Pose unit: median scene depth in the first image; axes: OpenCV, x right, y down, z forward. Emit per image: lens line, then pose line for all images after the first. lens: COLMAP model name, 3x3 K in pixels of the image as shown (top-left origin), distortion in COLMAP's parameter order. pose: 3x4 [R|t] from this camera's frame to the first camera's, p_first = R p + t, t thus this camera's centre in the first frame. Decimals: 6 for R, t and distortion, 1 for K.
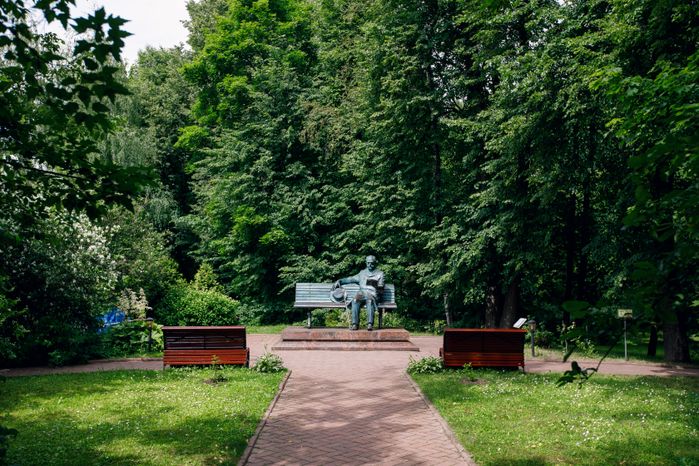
lens RADIAL K [[679.4, 0, 349.5], [0, 679.4, 233.0], [0, 0, 1]] dist [0.053275, 0.000856]
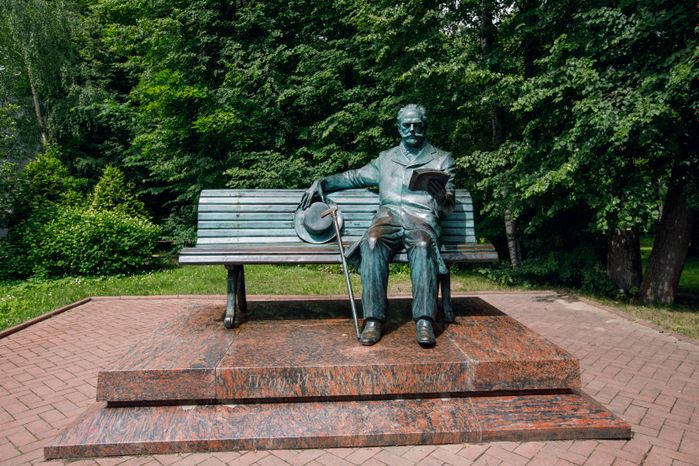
lens RADIAL K [[484.2, 0, 349.5], [0, 484.2, 233.0], [0, 0, 1]] dist [0.001241, 0.004334]
pose [[0.999317, -0.017673, 0.032442, -0.007435], [0.012813, 0.989448, 0.144322, 0.051416], [-0.034651, -0.143808, 0.988999, 0.632588]]
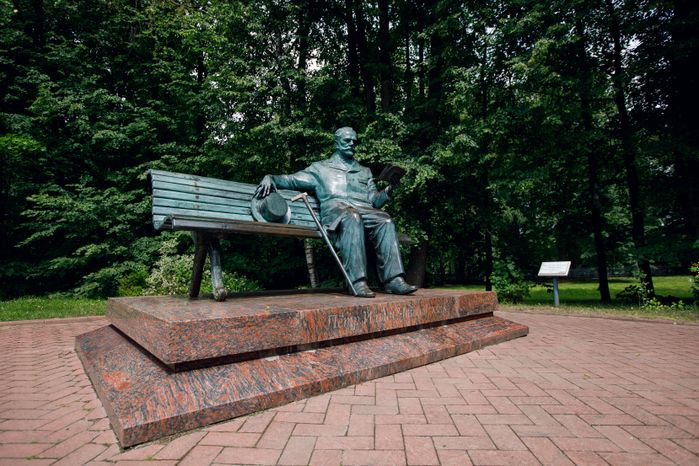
lens RADIAL K [[370.5, 0, 349.5], [0, 370.5, 233.0], [0, 0, 1]] dist [-0.022733, 0.001566]
pose [[0.771900, 0.045773, 0.634094, -0.099346], [-0.033958, 0.998949, -0.030773, 0.092191], [-0.634837, 0.002221, 0.772643, 0.680839]]
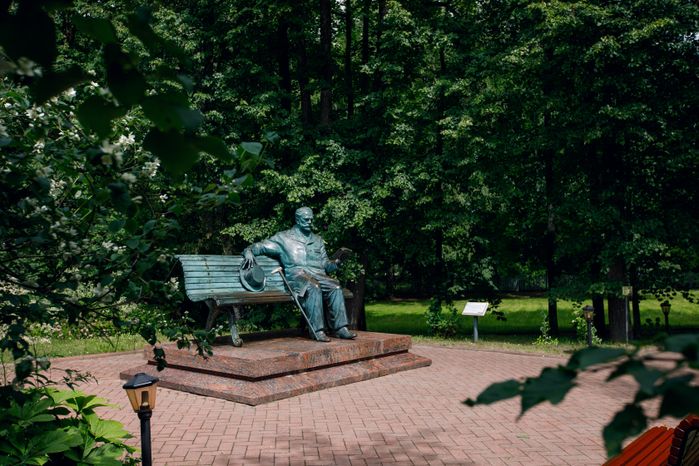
lens RADIAL K [[679.4, 0, 349.5], [0, 679.4, 233.0], [0, 0, 1]] dist [0.053275, 0.000856]
pose [[0.643468, 0.022937, 0.765130, -0.319091], [-0.055873, 0.998292, 0.017061, 0.036249], [-0.763432, -0.053728, 0.643650, 0.507050]]
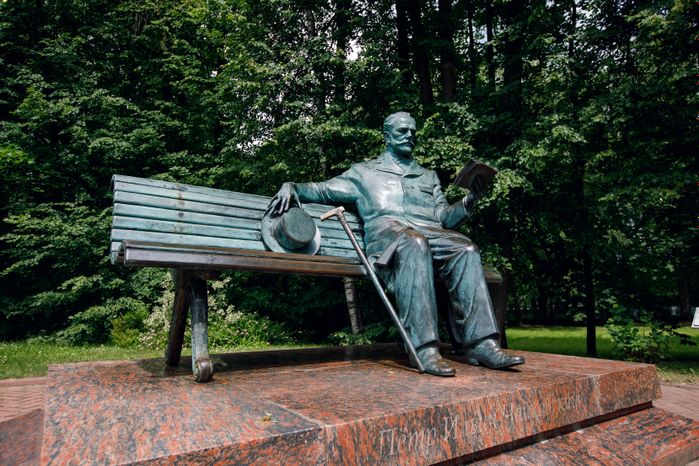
lens RADIAL K [[438.2, 0, 349.5], [0, 438.2, 233.0], [0, 0, 1]] dist [-0.008474, 0.000757]
pose [[0.837027, 0.077299, 0.541673, -0.077229], [-0.036468, 0.995651, -0.085730, 0.088429], [-0.545944, 0.052005, 0.836206, 0.713004]]
